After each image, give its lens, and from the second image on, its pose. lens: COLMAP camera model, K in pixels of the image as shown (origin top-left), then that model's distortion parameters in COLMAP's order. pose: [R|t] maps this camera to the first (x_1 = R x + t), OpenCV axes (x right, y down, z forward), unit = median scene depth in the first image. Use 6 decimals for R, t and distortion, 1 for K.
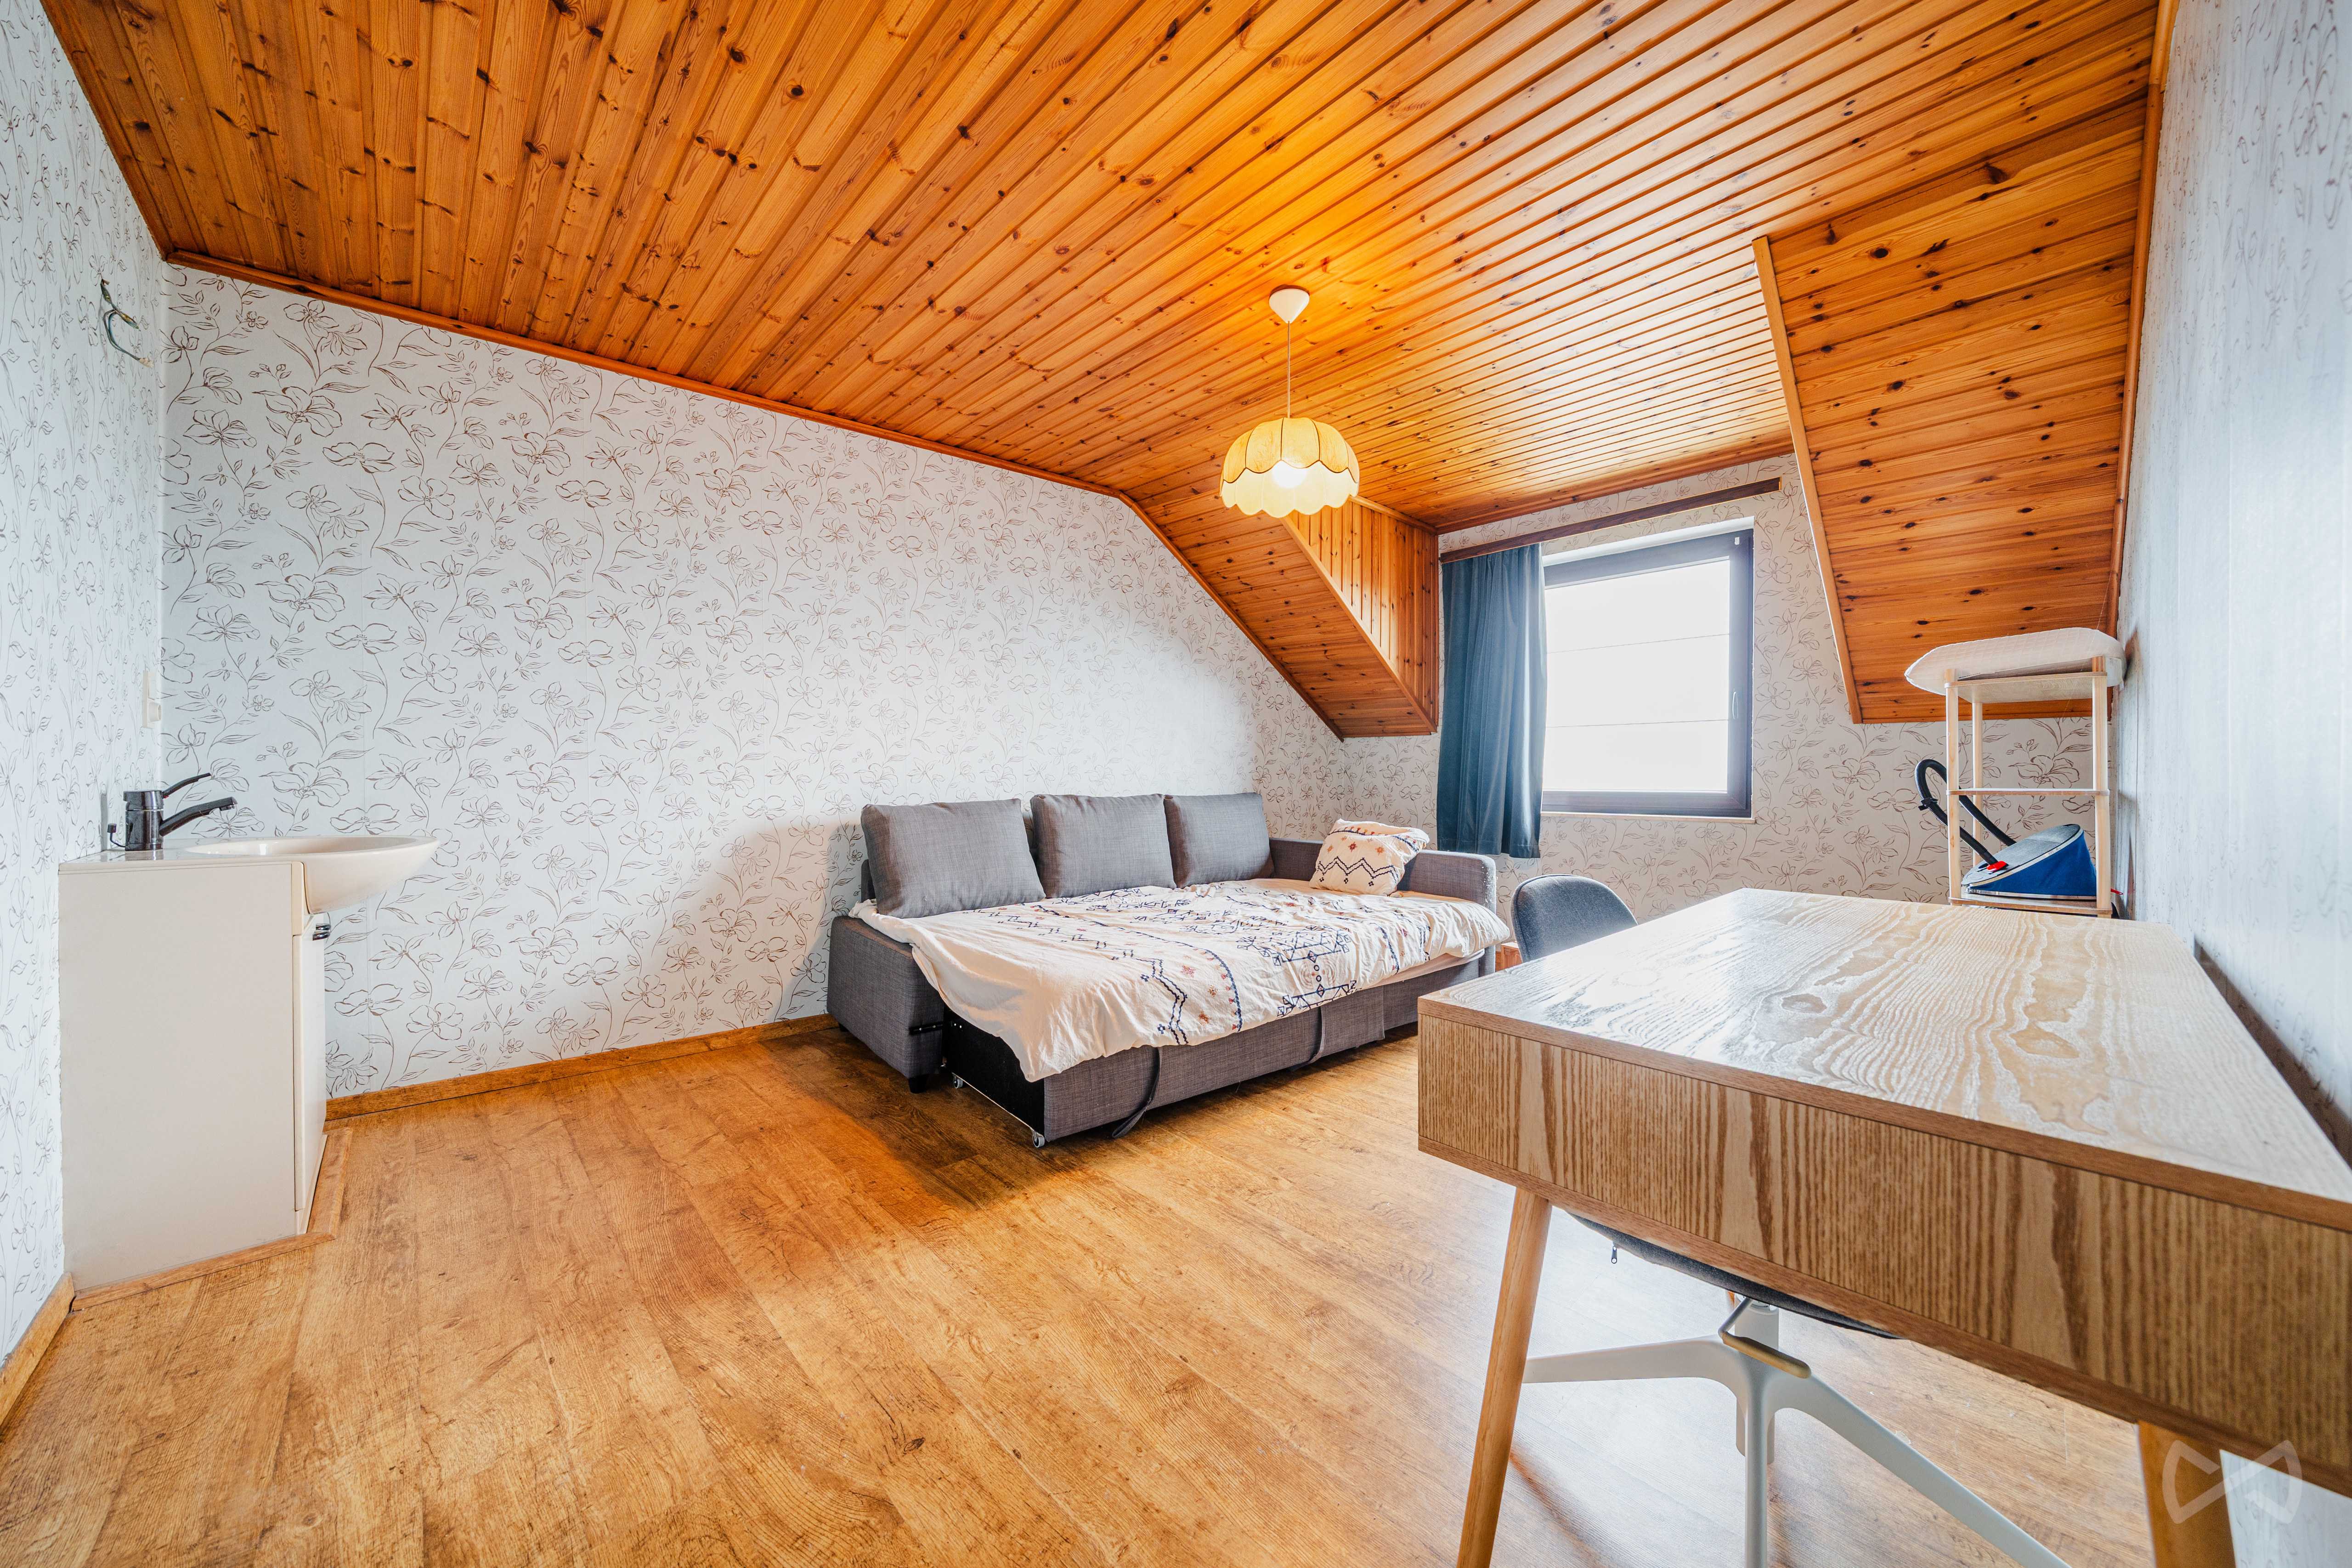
lens RADIAL K [[802.7, 0, 1181.7], [0, 802.7, 775.5], [0, 0, 1]] dist [-0.006676, -0.000006]
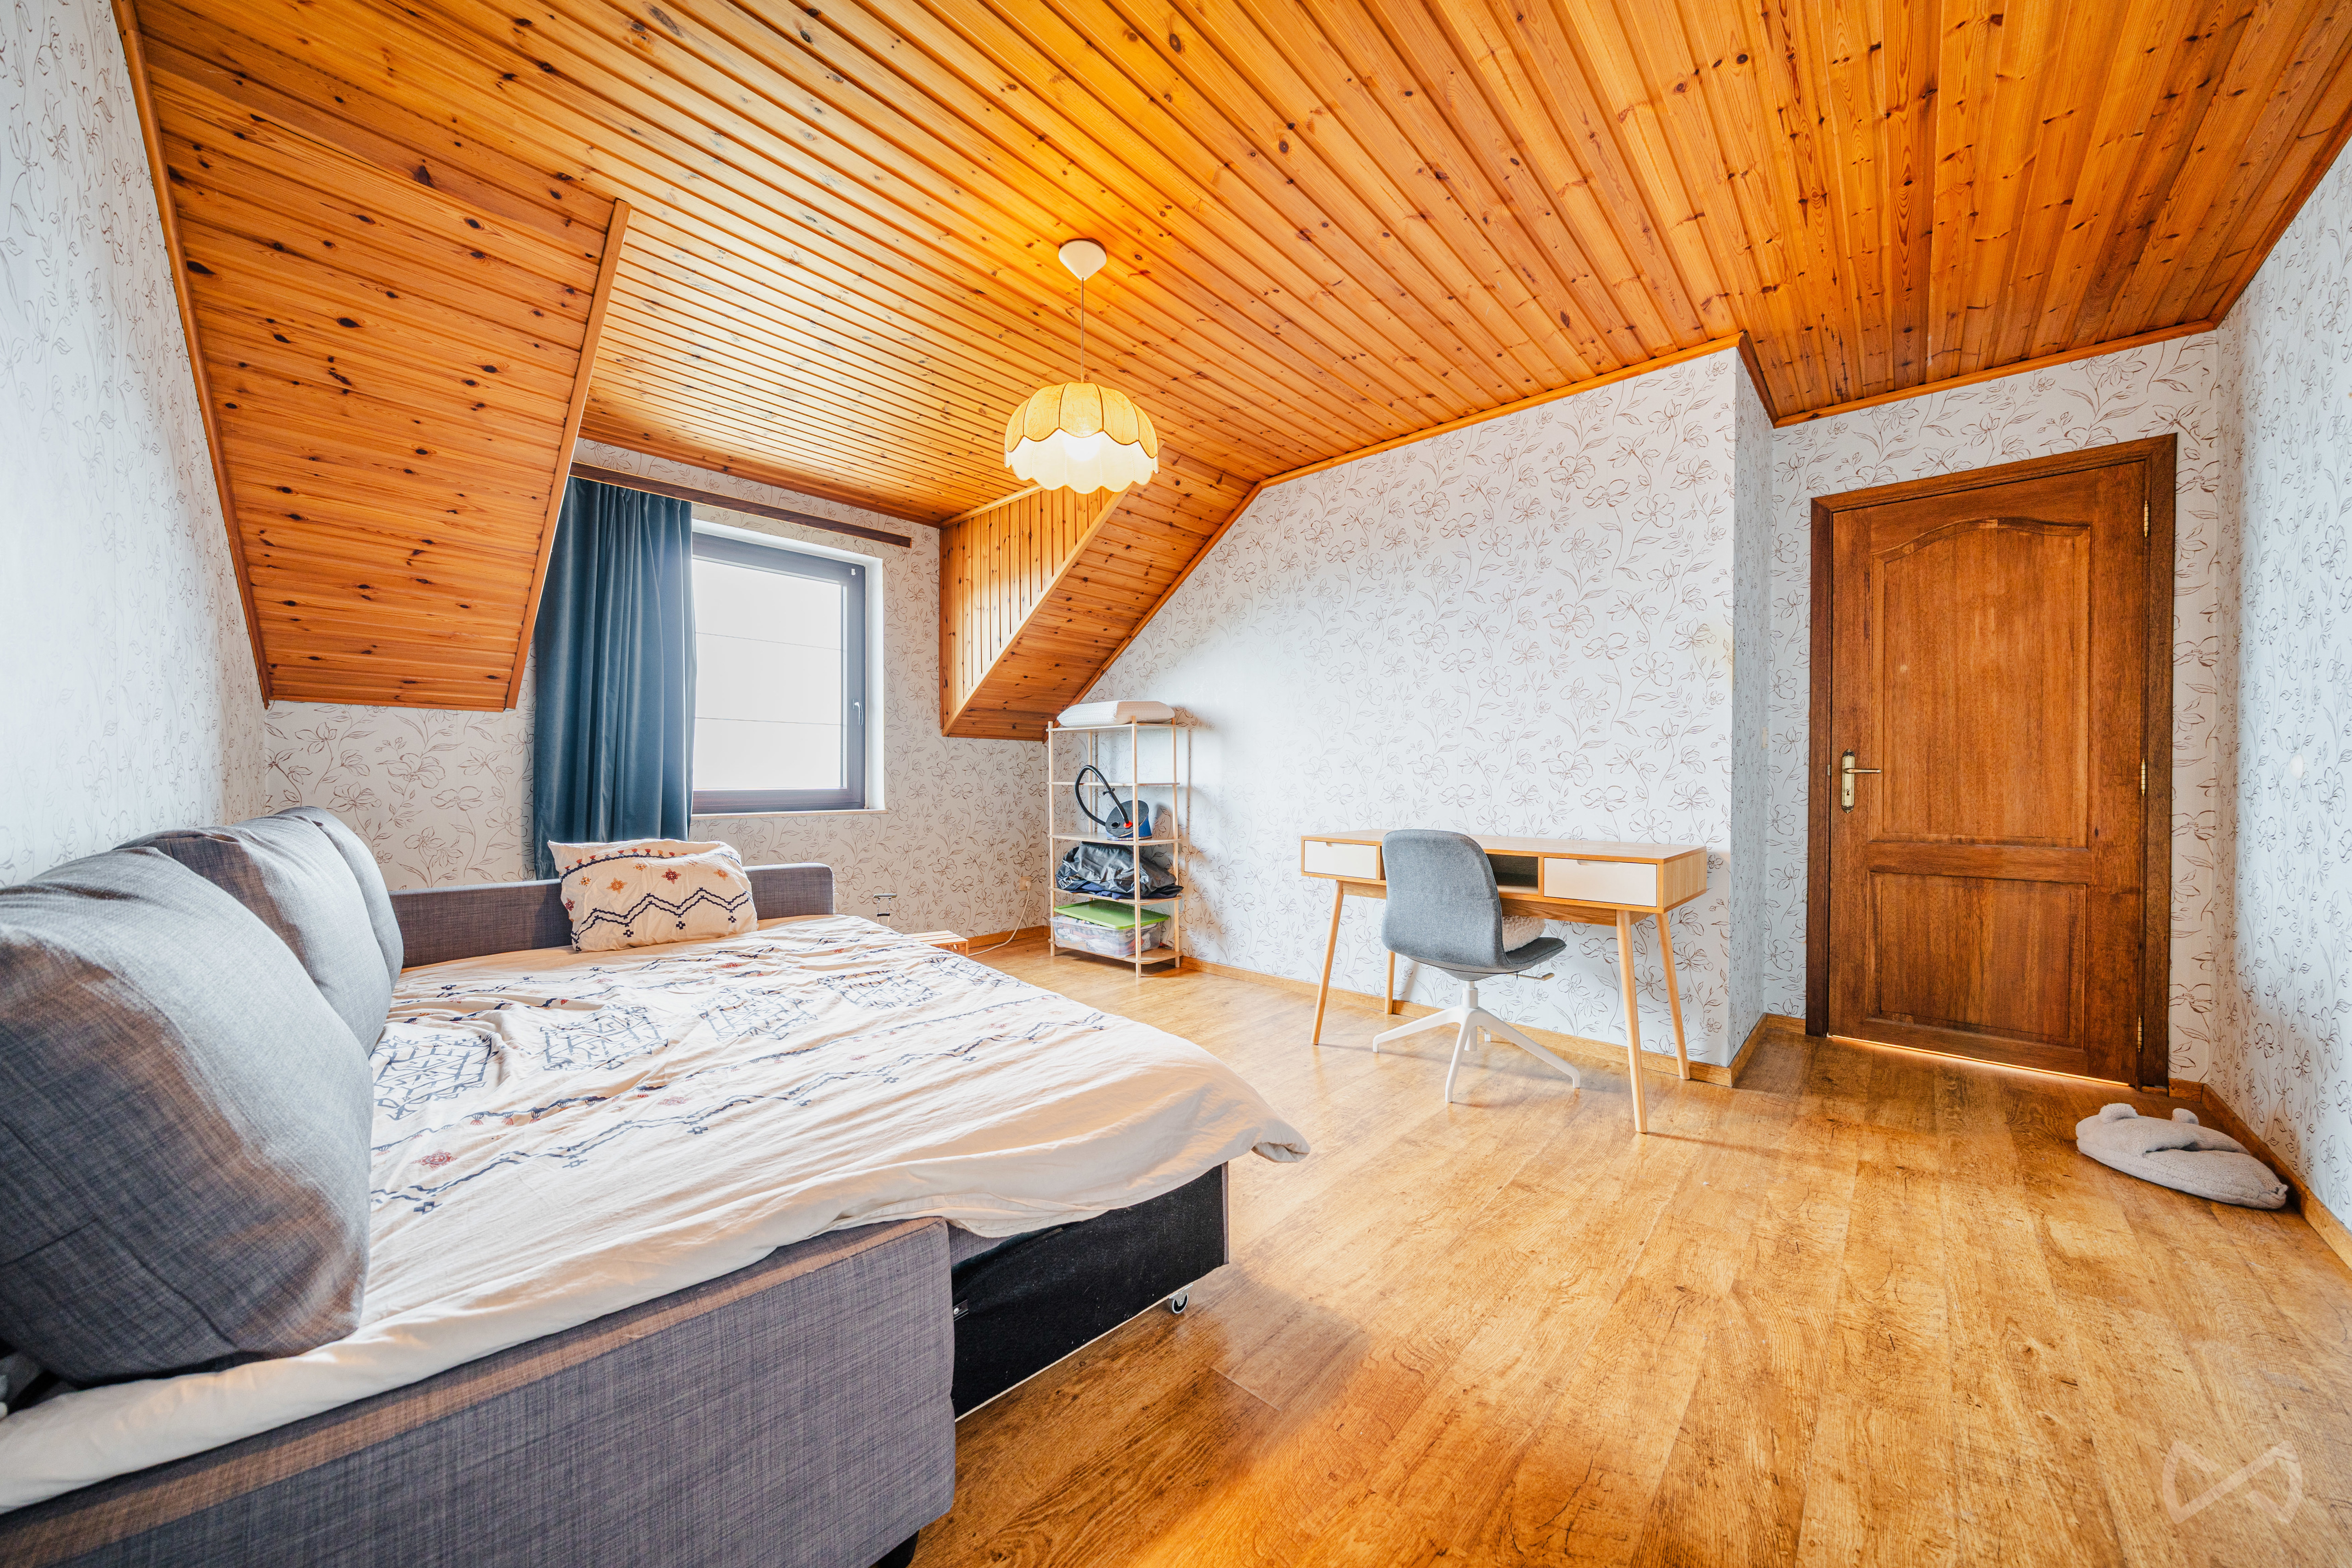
lens RADIAL K [[802.7, 0, 1180.7], [0, 802.7, 774.7], [0, 0, 1]] dist [-0.006676, -0.000006]
pose [[-0.058633, 0.001084, 0.998279, -0.517454], [-0.002883, 0.999995, -0.001255, 0.001238], [-0.998275, -0.002952, -0.058630, 0.619349]]
